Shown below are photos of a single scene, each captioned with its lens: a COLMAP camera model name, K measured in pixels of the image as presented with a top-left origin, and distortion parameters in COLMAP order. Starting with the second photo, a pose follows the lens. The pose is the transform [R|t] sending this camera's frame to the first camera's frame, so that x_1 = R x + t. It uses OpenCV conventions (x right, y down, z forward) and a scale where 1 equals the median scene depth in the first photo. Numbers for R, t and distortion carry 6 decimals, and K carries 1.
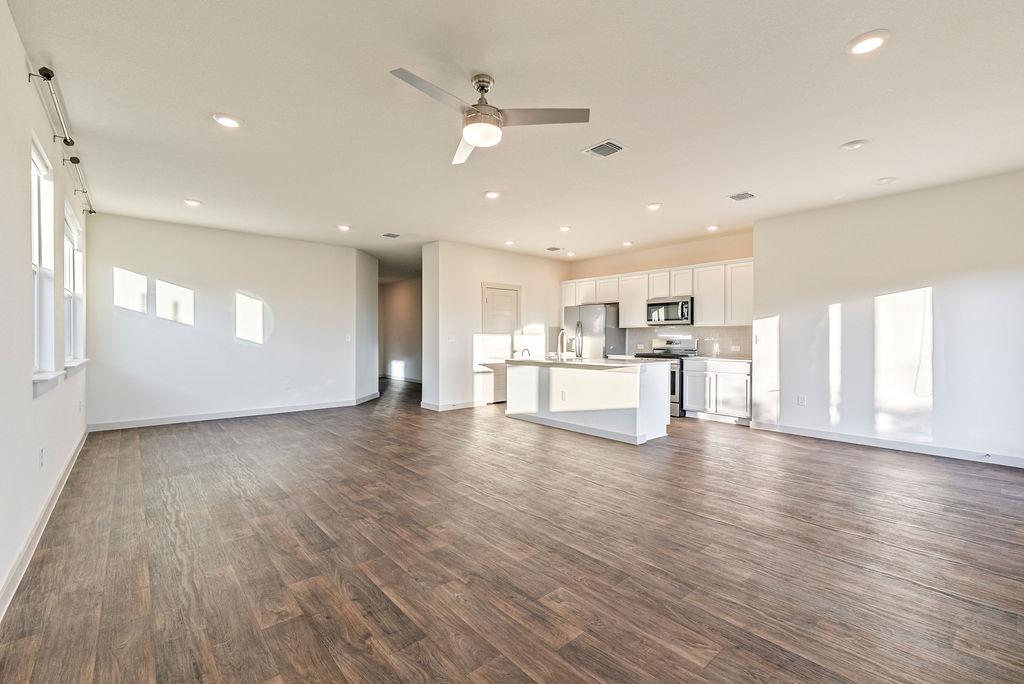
lens RADIAL K [[442.2, 0, 512.5], [0, 442.2, 341.0], [0, 0, 1]] dist [0.003916, 0.000988]
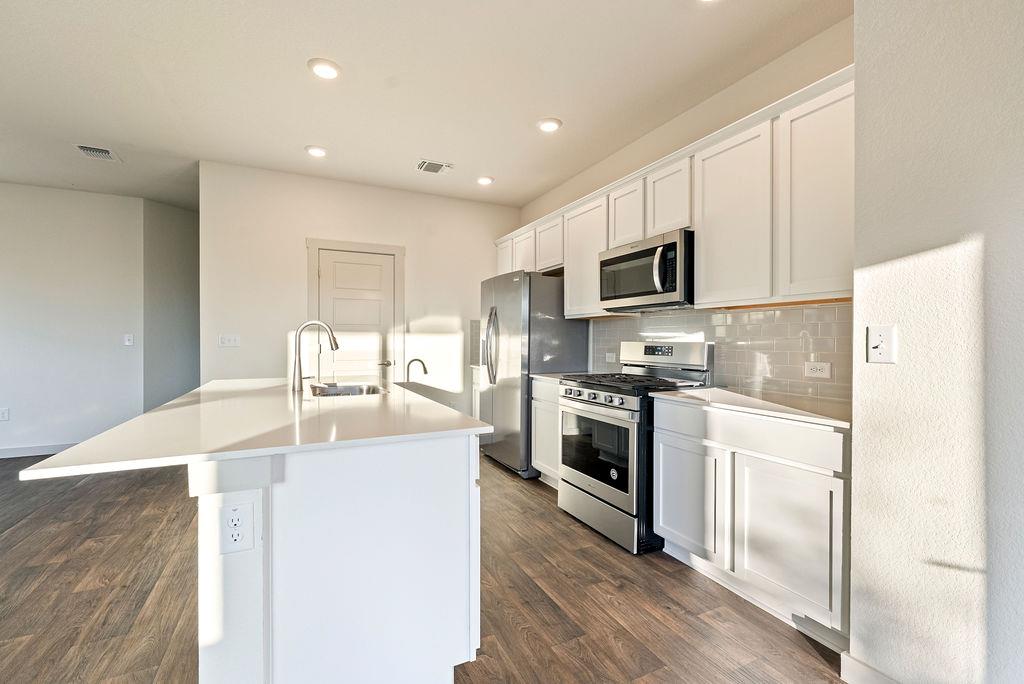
lens RADIAL K [[442.2, 0, 511.3], [0, 442.2, 342.1], [0, 0, 1]] dist [0.003916, 0.000988]
pose [[0.967018, -0.000992, -0.254708, 0.355109], [0.001312, 0.999999, 0.001087, -0.005203], [0.254706, -0.001385, 0.967017, 0.594820]]
